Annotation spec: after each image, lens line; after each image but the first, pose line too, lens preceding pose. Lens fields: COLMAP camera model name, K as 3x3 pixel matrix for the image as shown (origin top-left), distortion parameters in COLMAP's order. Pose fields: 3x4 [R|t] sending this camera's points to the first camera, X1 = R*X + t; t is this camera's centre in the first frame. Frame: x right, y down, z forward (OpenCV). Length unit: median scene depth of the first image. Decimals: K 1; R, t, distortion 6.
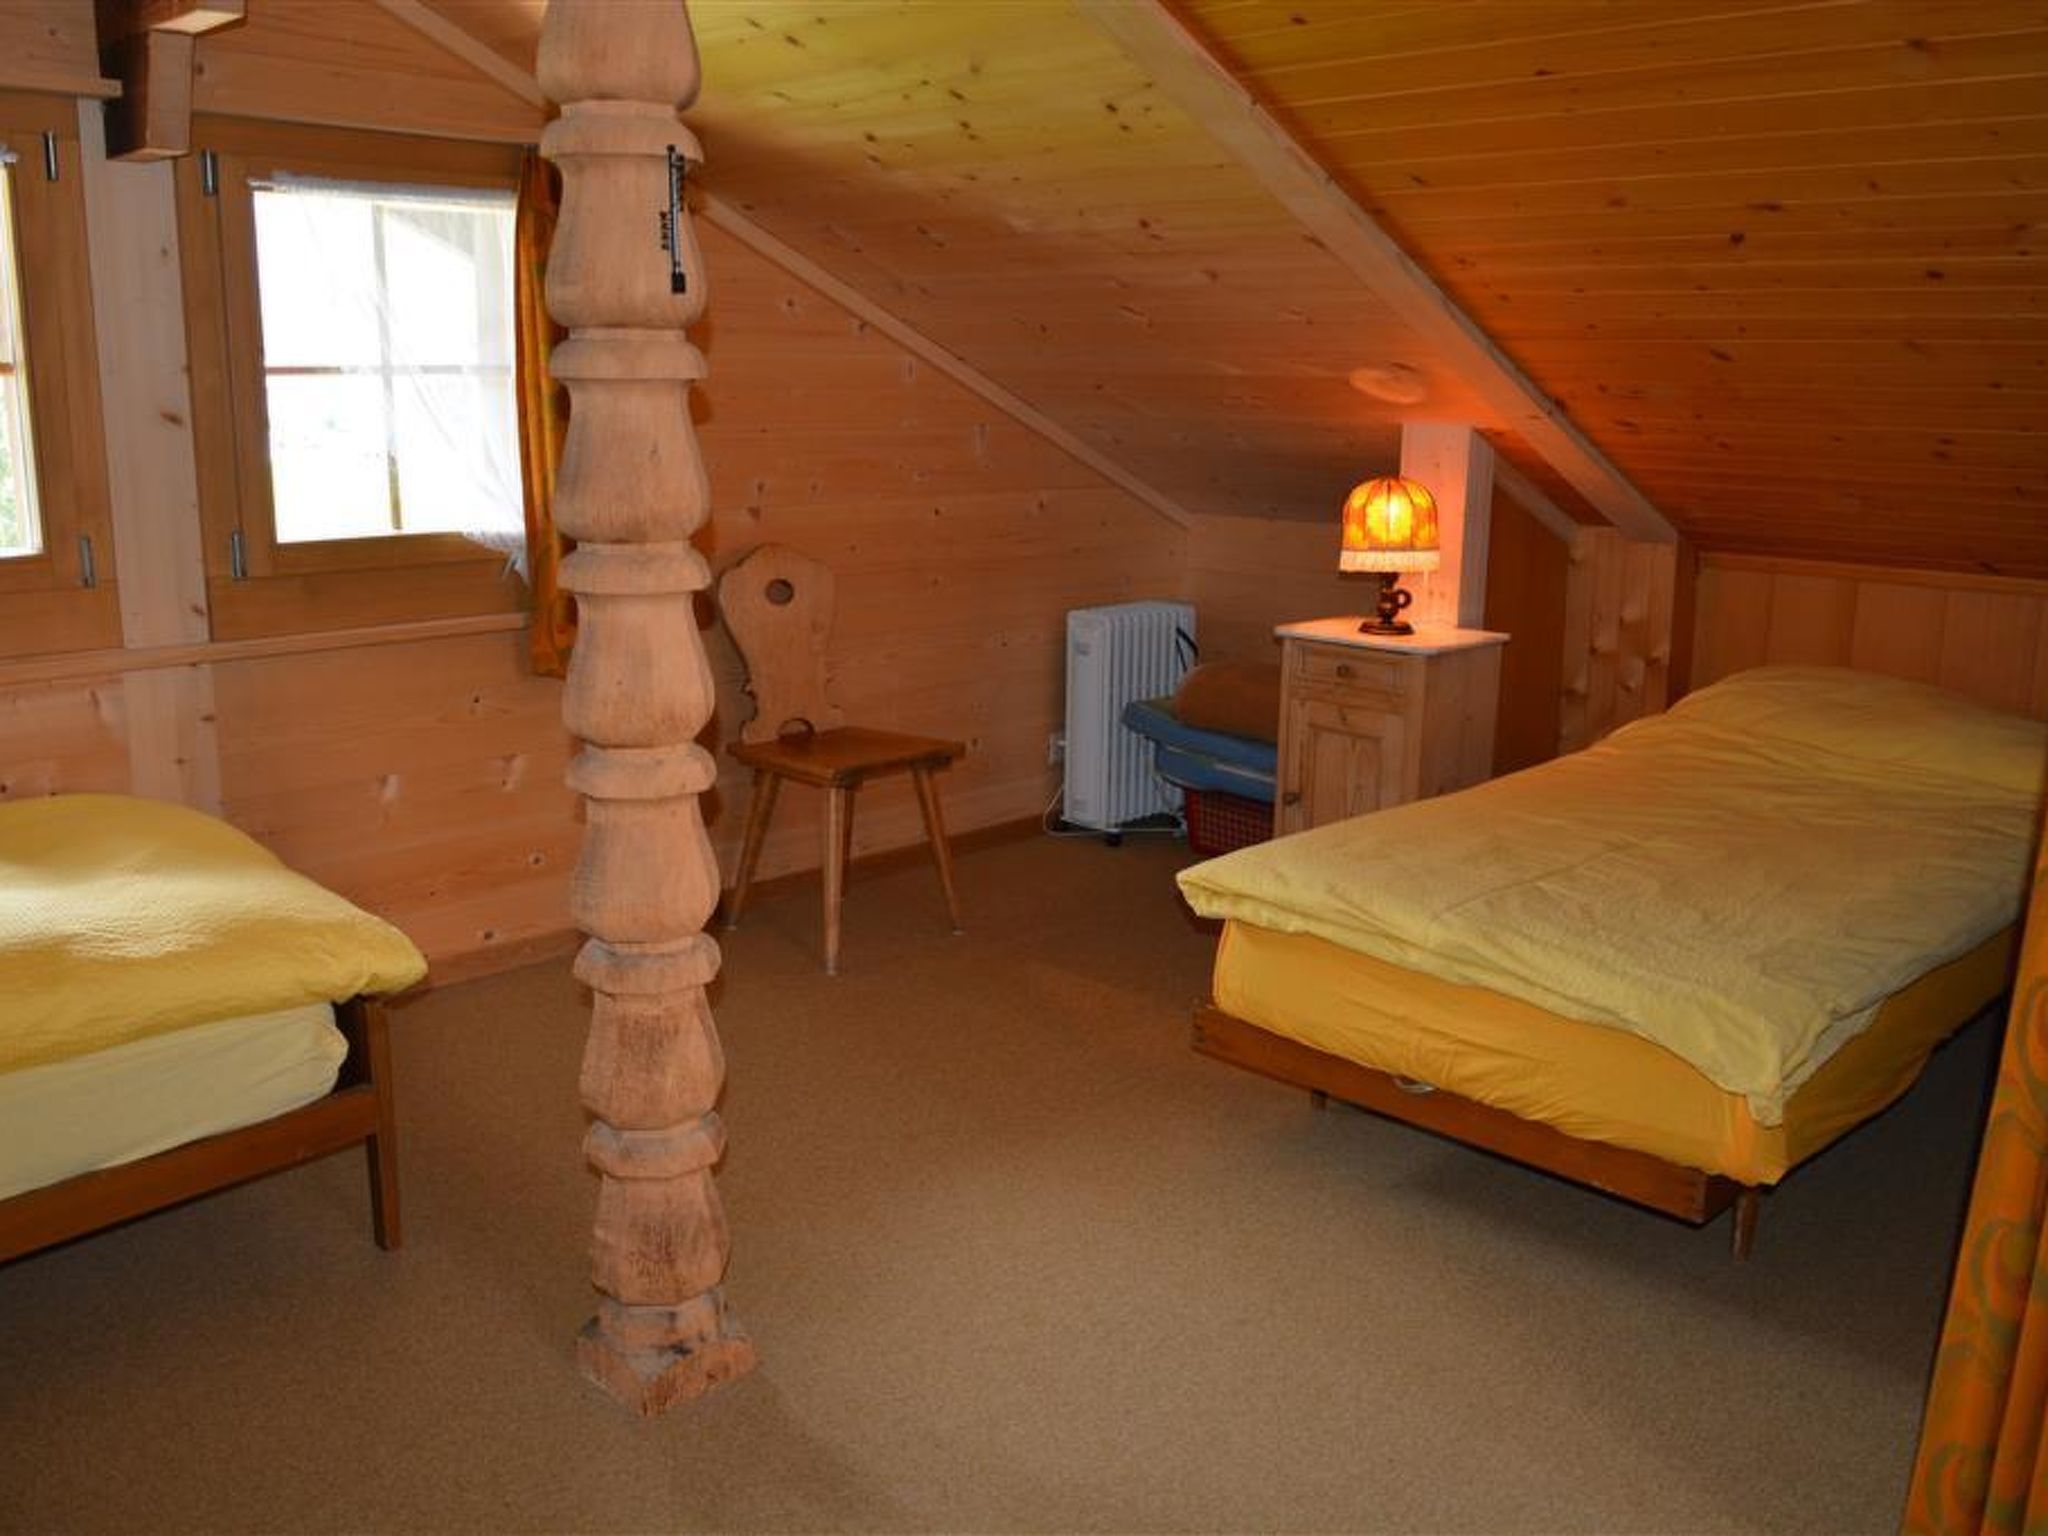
lens RADIAL K [[1779.0, 0, 1031.4], [0, 1779.0, 768.4], [0, 0, 1]] dist [-0.041834, 0.000055]
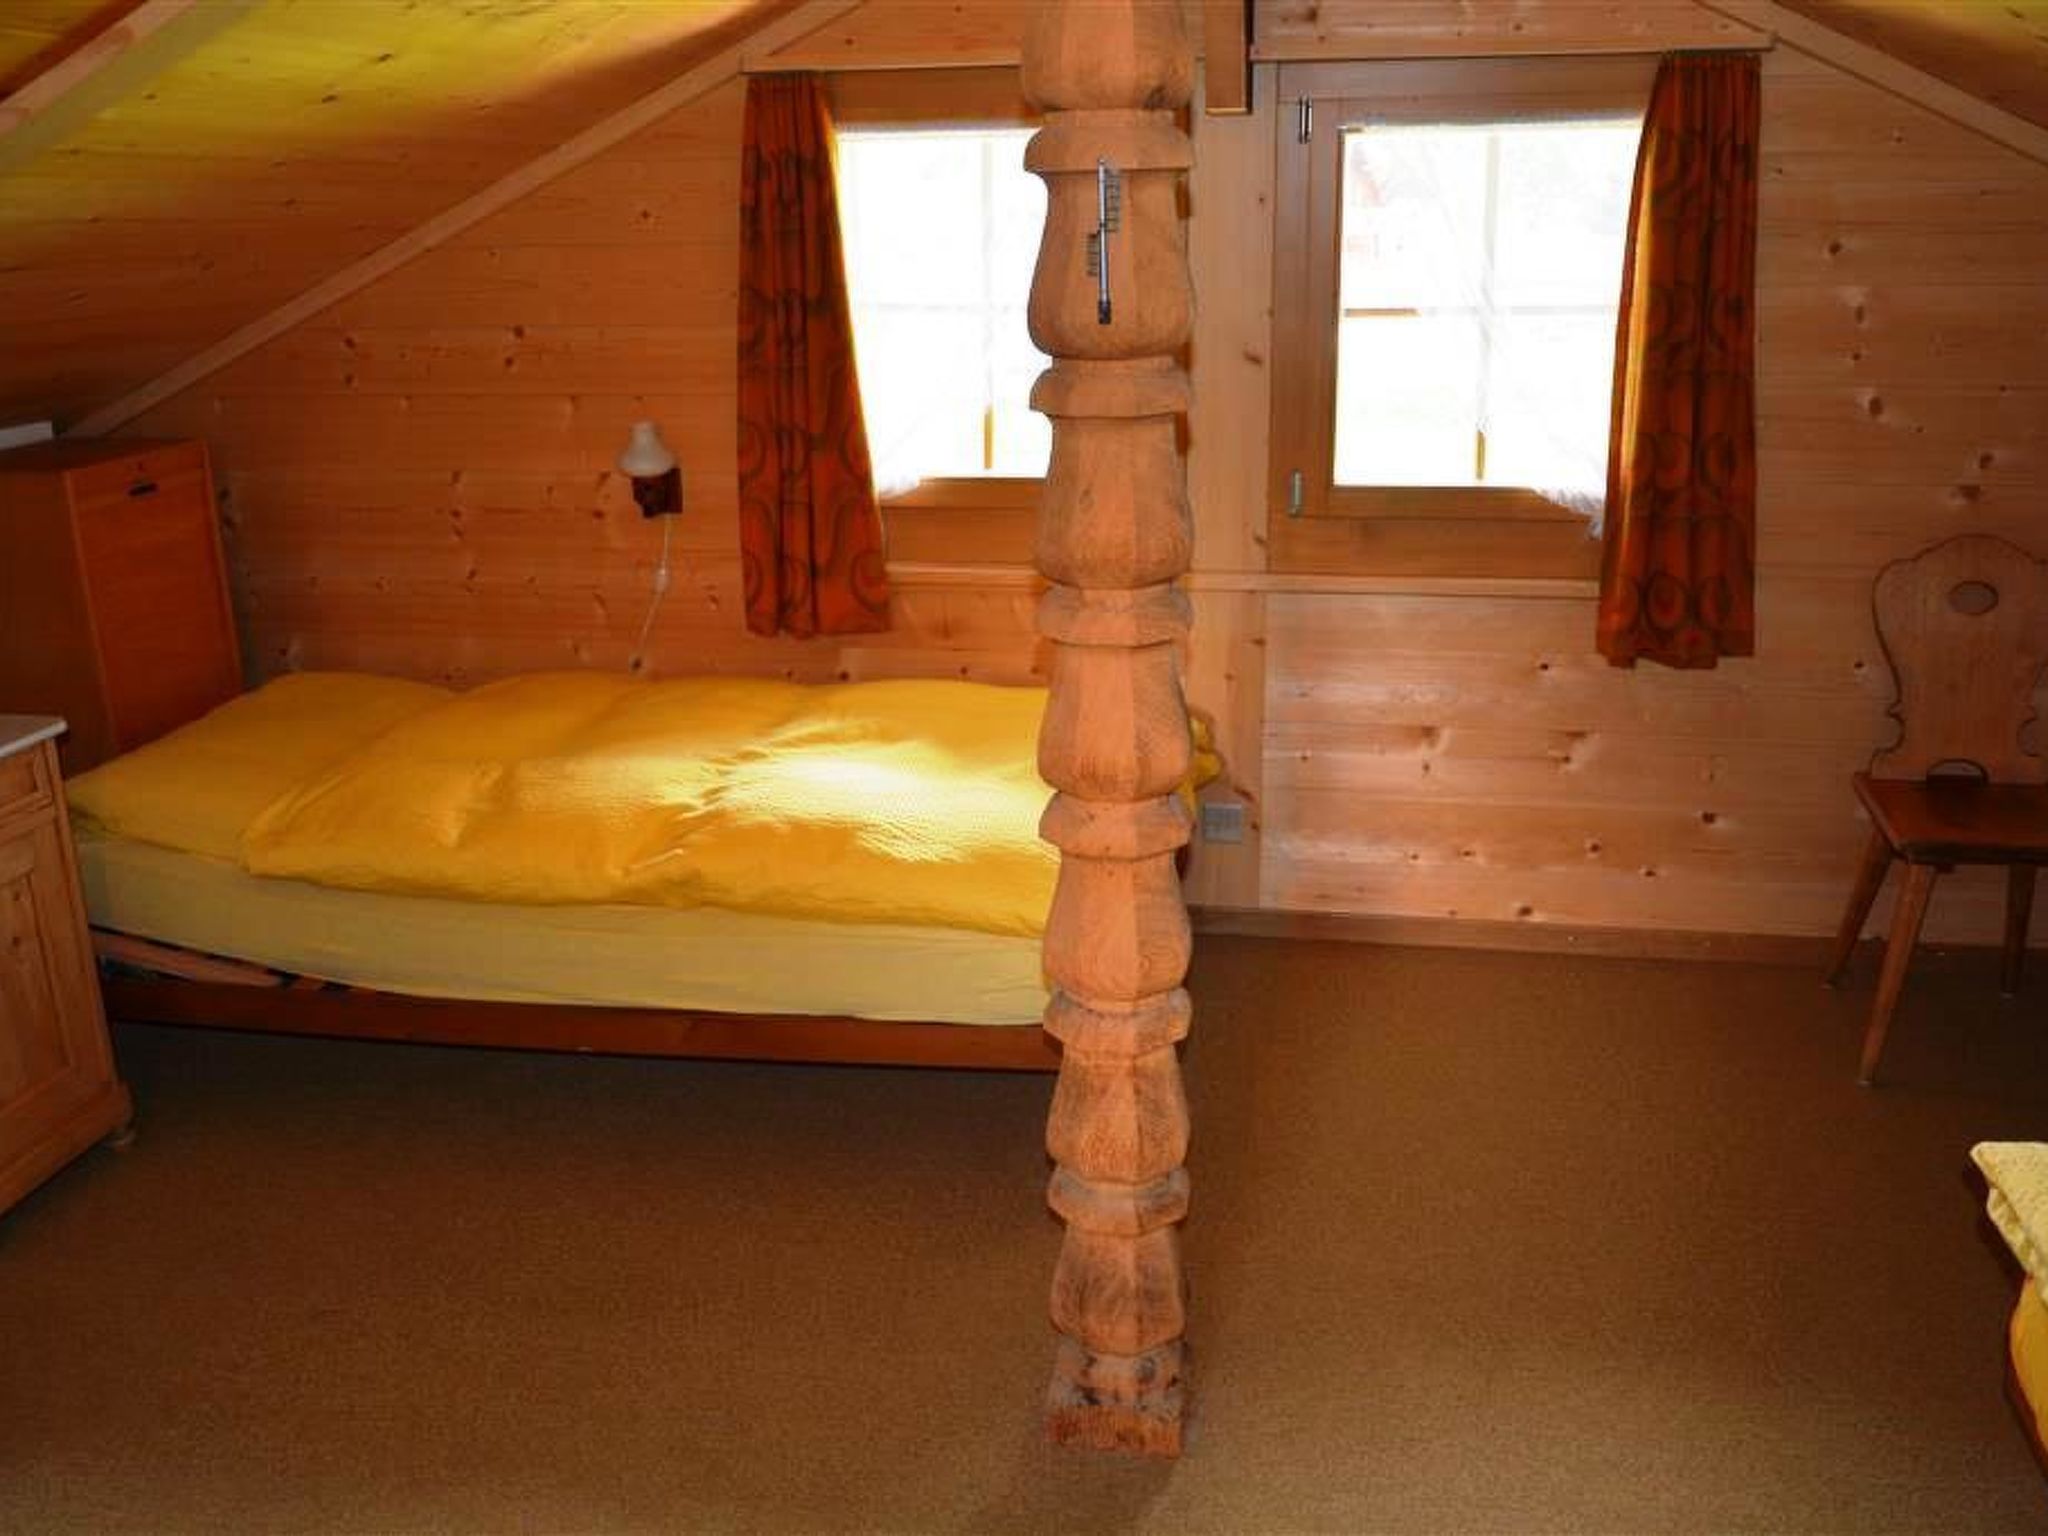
lens RADIAL K [[1779.0, 0, 1031.4], [0, 1779.0, 768.4], [0, 0, 1]] dist [-0.041834, 0.000055]
pose [[0.552823, 0.233910, -0.799796, 0.457397], [-0.158053, 0.971805, 0.174969, -0.165230], [0.818173, 0.029683, 0.574206, 0.377466]]
